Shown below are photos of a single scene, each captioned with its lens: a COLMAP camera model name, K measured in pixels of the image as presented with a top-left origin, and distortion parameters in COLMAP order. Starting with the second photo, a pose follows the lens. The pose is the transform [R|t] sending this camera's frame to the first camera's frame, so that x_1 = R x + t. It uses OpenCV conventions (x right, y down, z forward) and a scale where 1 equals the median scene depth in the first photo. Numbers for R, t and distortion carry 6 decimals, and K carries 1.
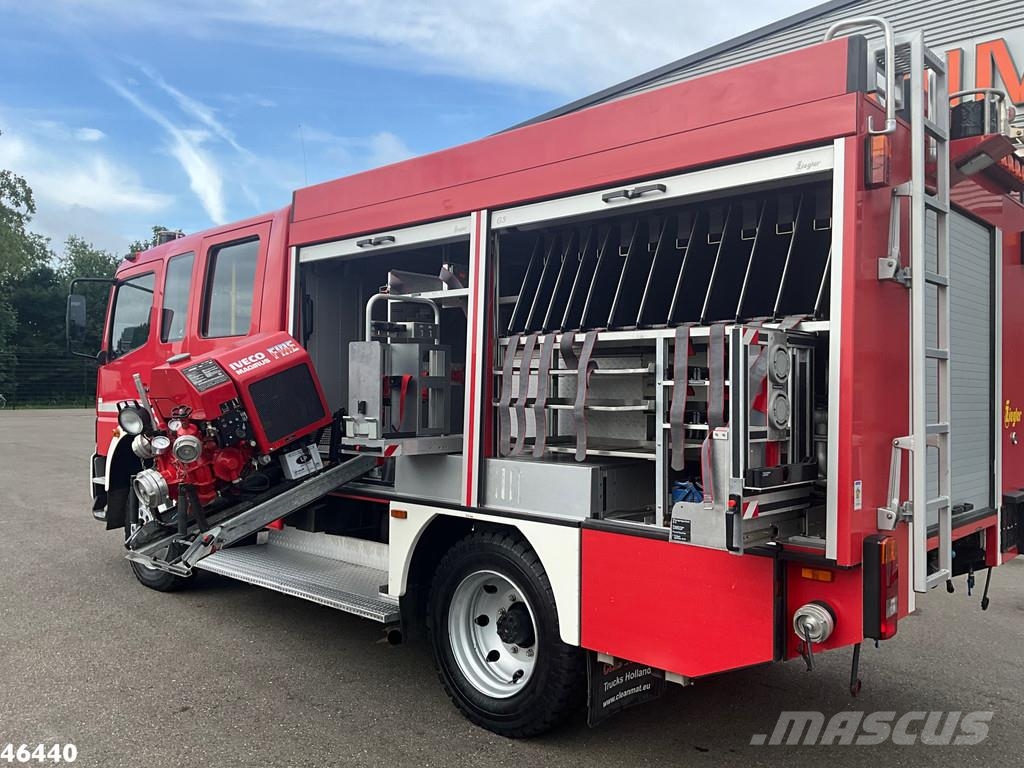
lens RADIAL K [[867.3, 0, 511.0], [0, 867.3, 367.9], [0, 0, 1]] dist [0.102739, -0.196526]
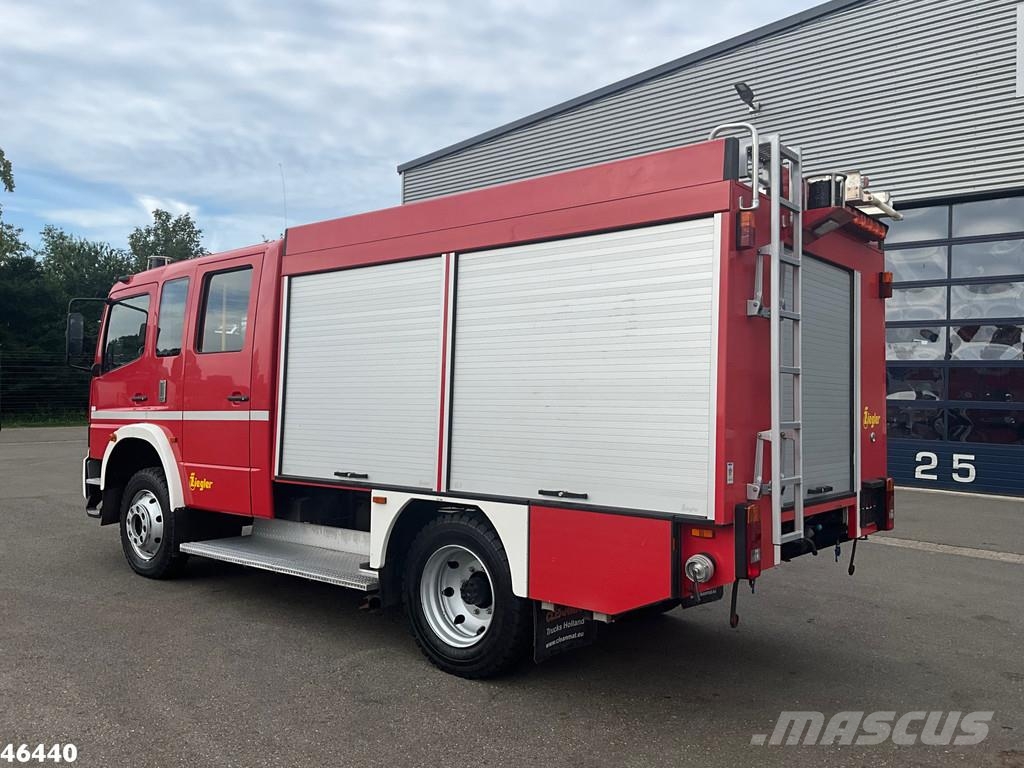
lens RADIAL K [[844.0, 0, 512.0], [0, 844.0, 384.0], [0, 0, 1]] dist [0.093384, -0.178680]
pose [[0.998180, 0.002858, 0.060231, -0.018112], [-0.003073, 0.999989, 0.003476, 0.001456], [-0.060221, -0.003655, 0.998178, -0.210490]]
